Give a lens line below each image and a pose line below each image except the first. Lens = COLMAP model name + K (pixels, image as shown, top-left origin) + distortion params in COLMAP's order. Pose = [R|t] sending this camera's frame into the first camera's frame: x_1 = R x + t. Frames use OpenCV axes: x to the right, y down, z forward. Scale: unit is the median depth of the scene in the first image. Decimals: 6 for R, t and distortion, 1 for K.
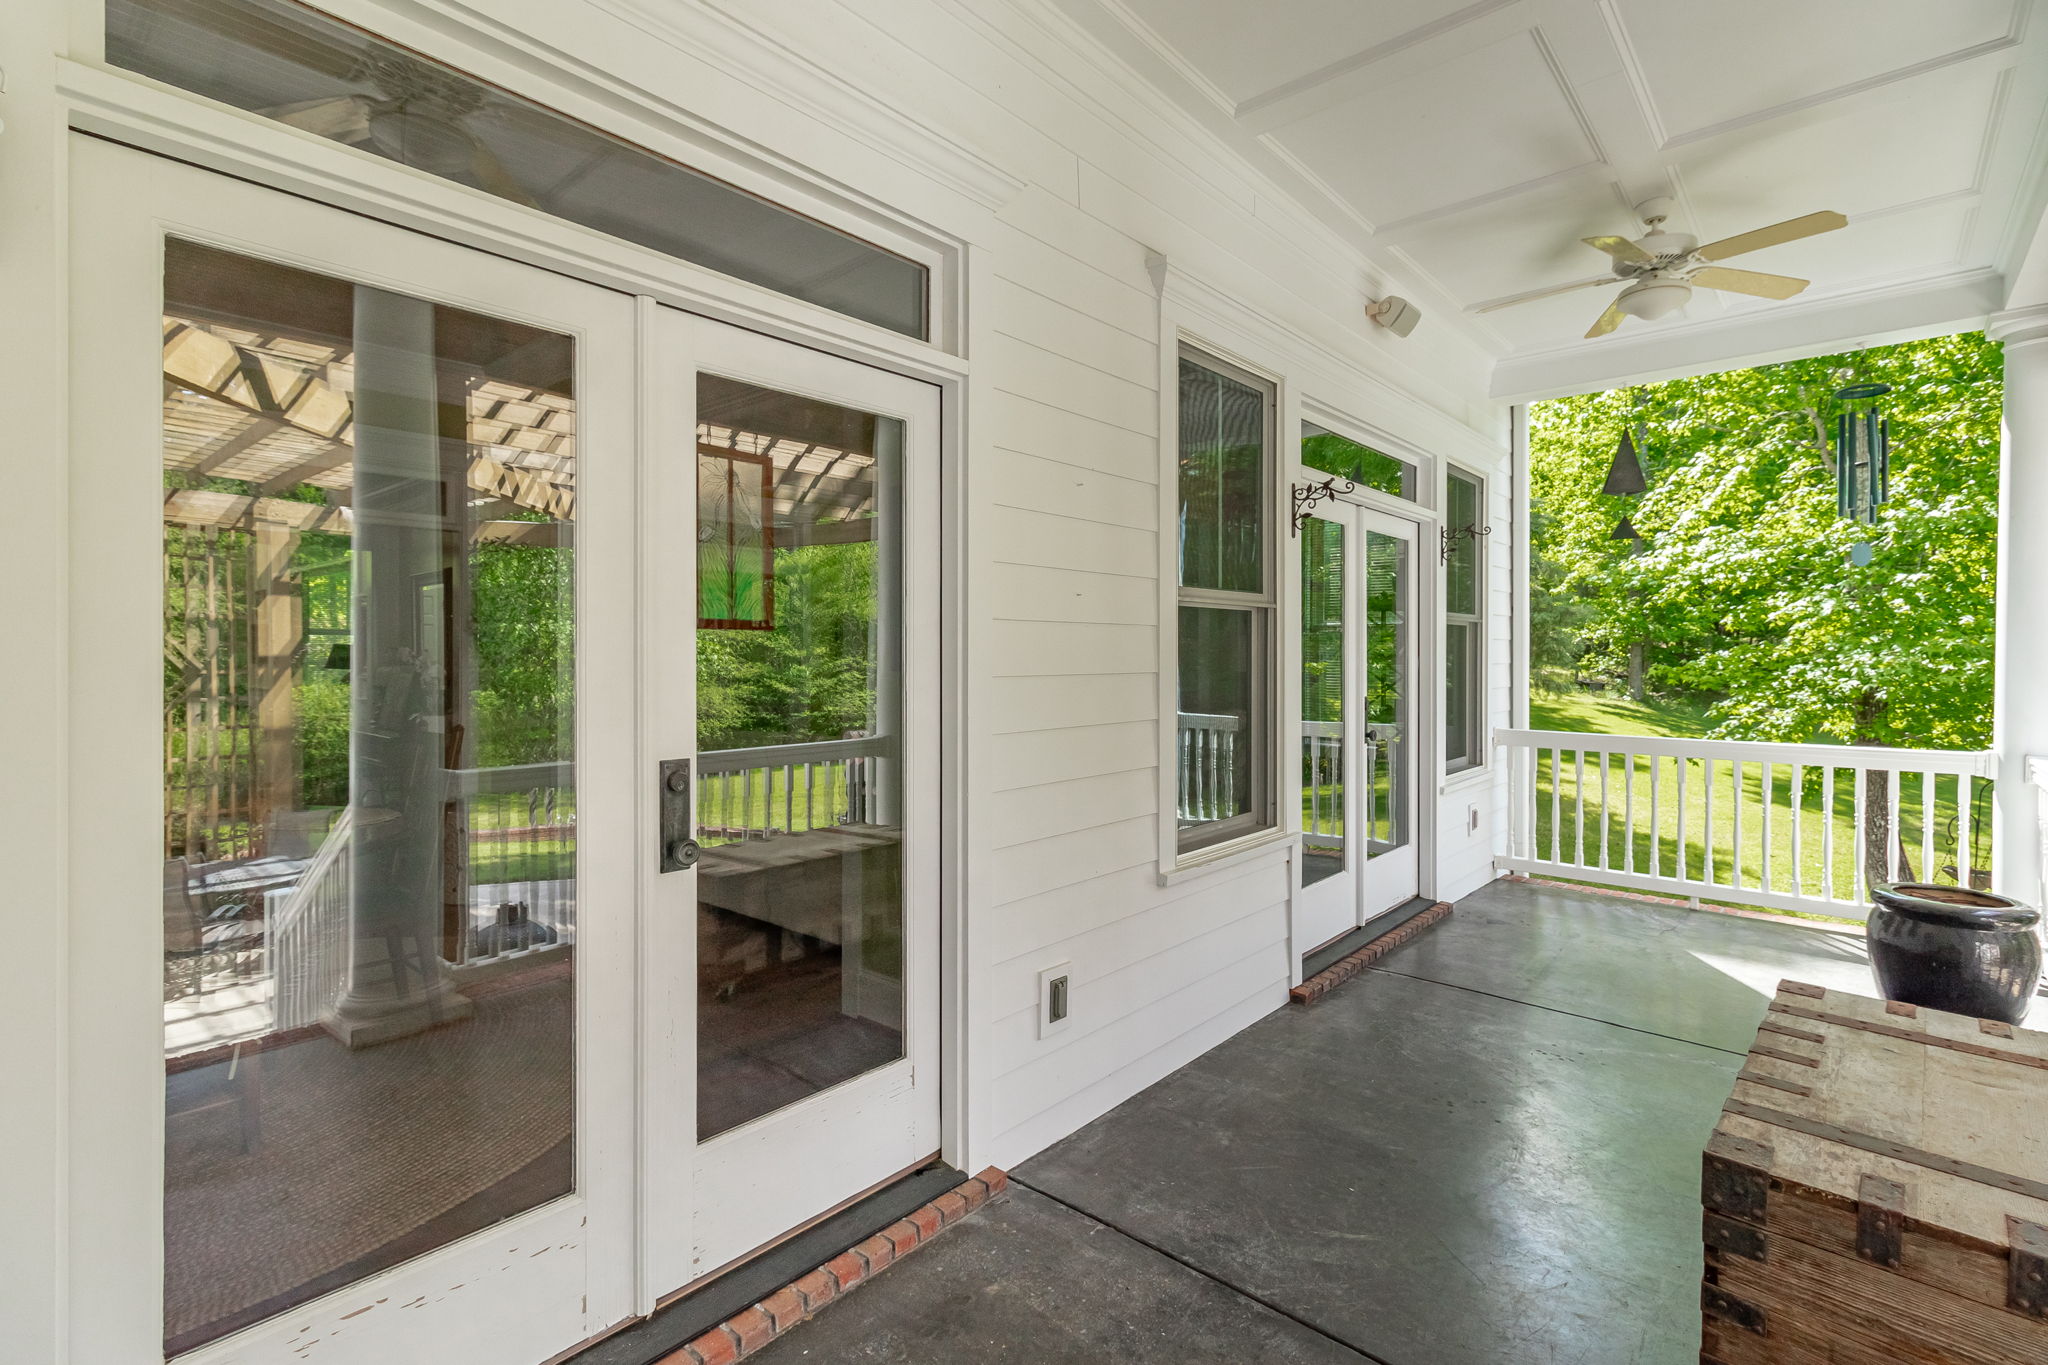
lens RADIAL K [[955.6, 0, 1030.0], [0, 955.6, 620.3], [0, 0, 1]] dist [0.004109, 0.000224]
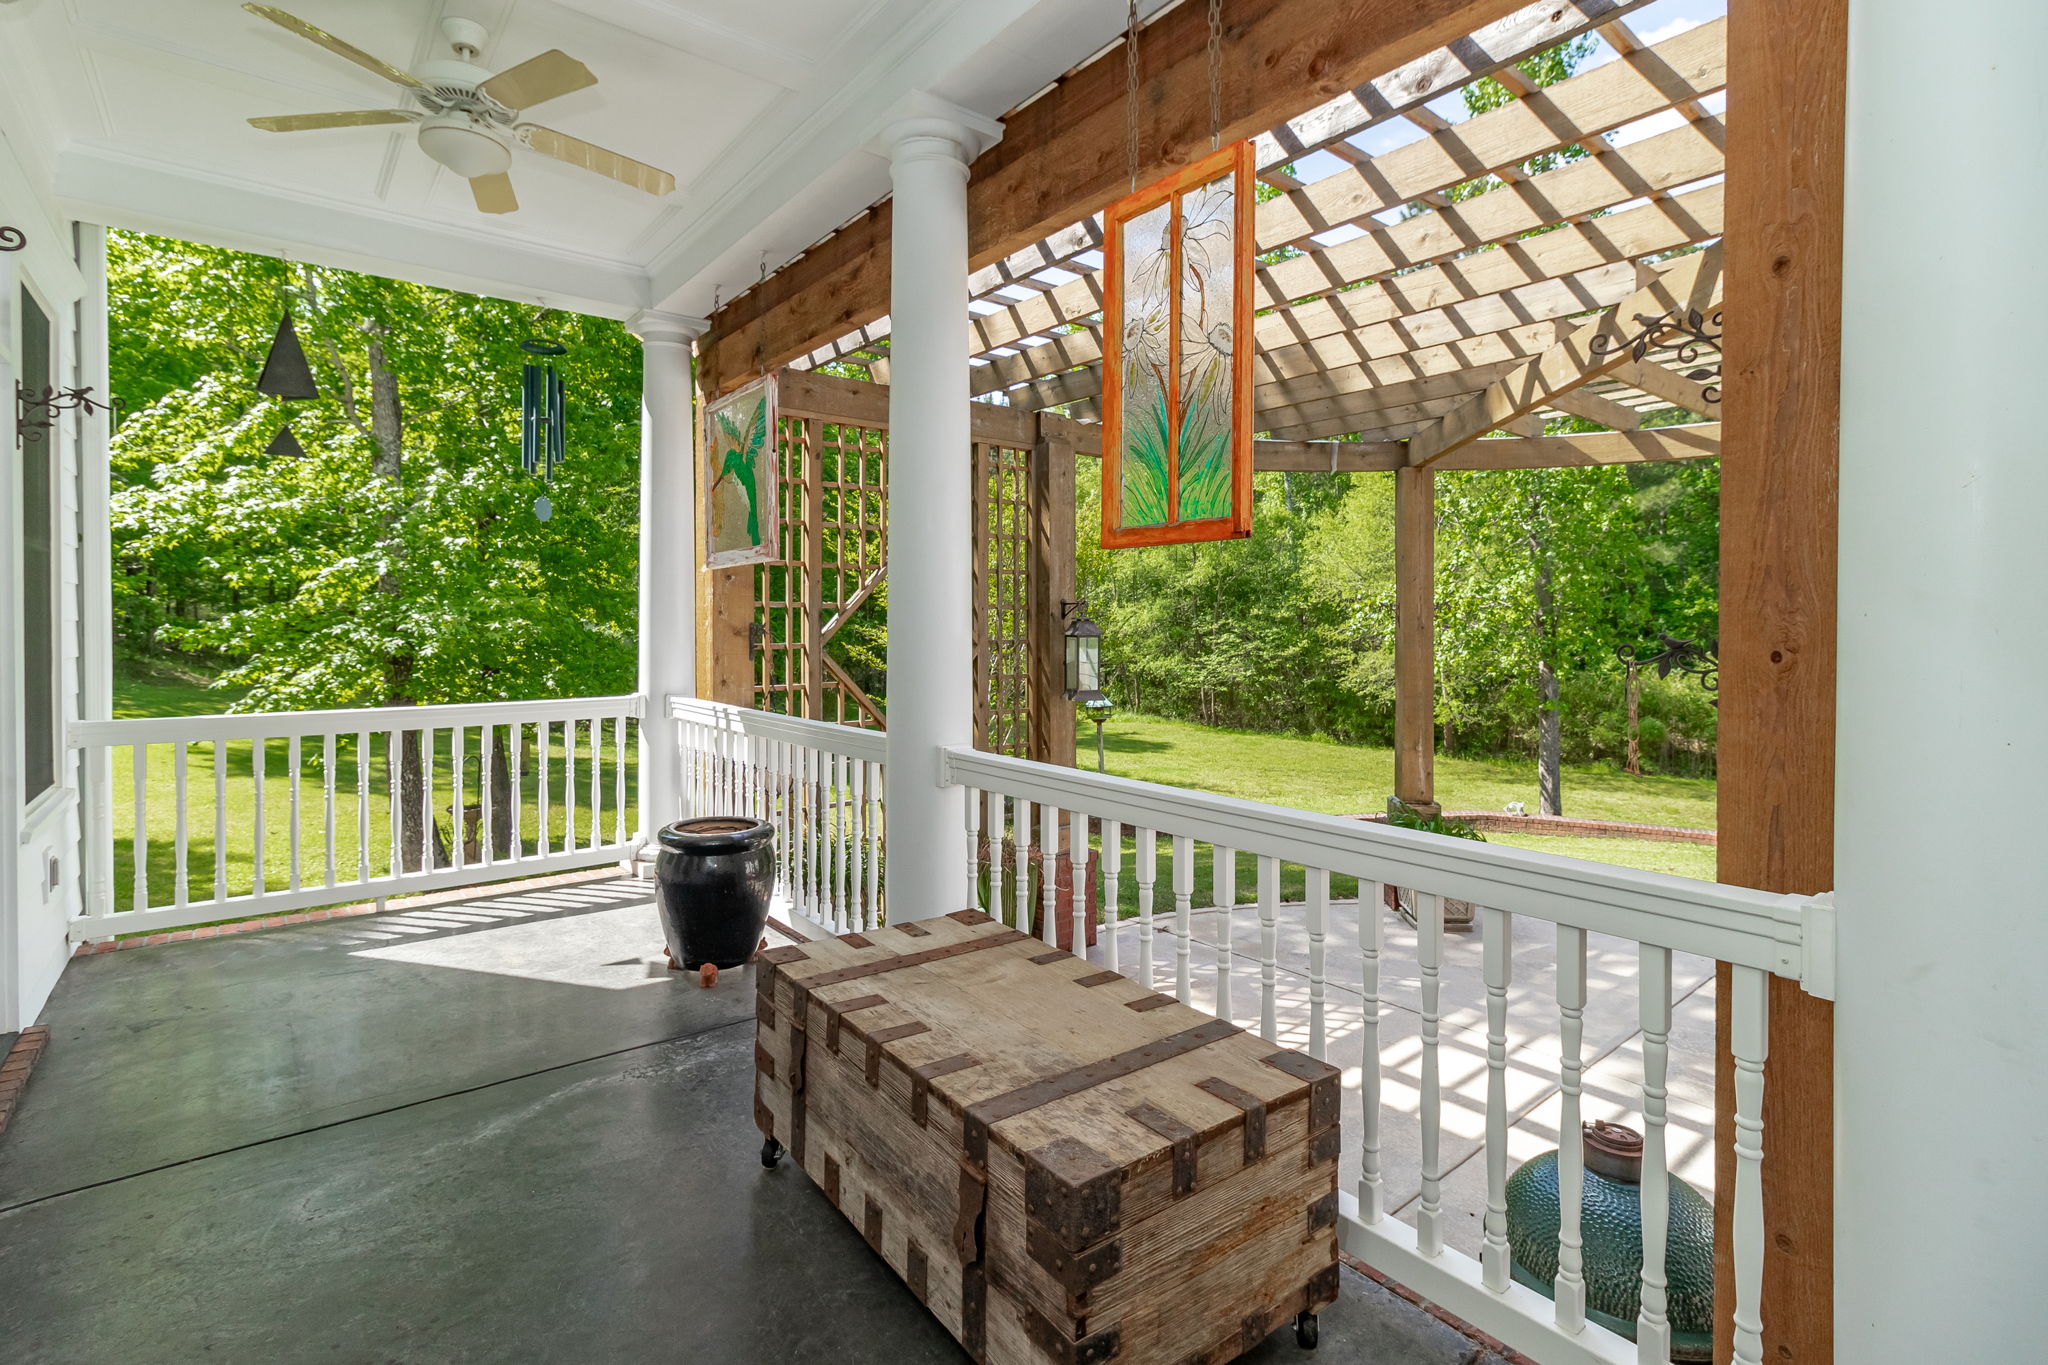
lens RADIAL K [[955.6, 0, 1030.0], [0, 955.6, 620.3], [0, 0, 1]] dist [0.004109, 0.000224]
pose [[0.164080, -0.004272, 0.986438, -0.021379], [-0.031098, 0.999471, 0.009501, 0.011786], [-0.985957, -0.032235, 0.163861, 0.176291]]
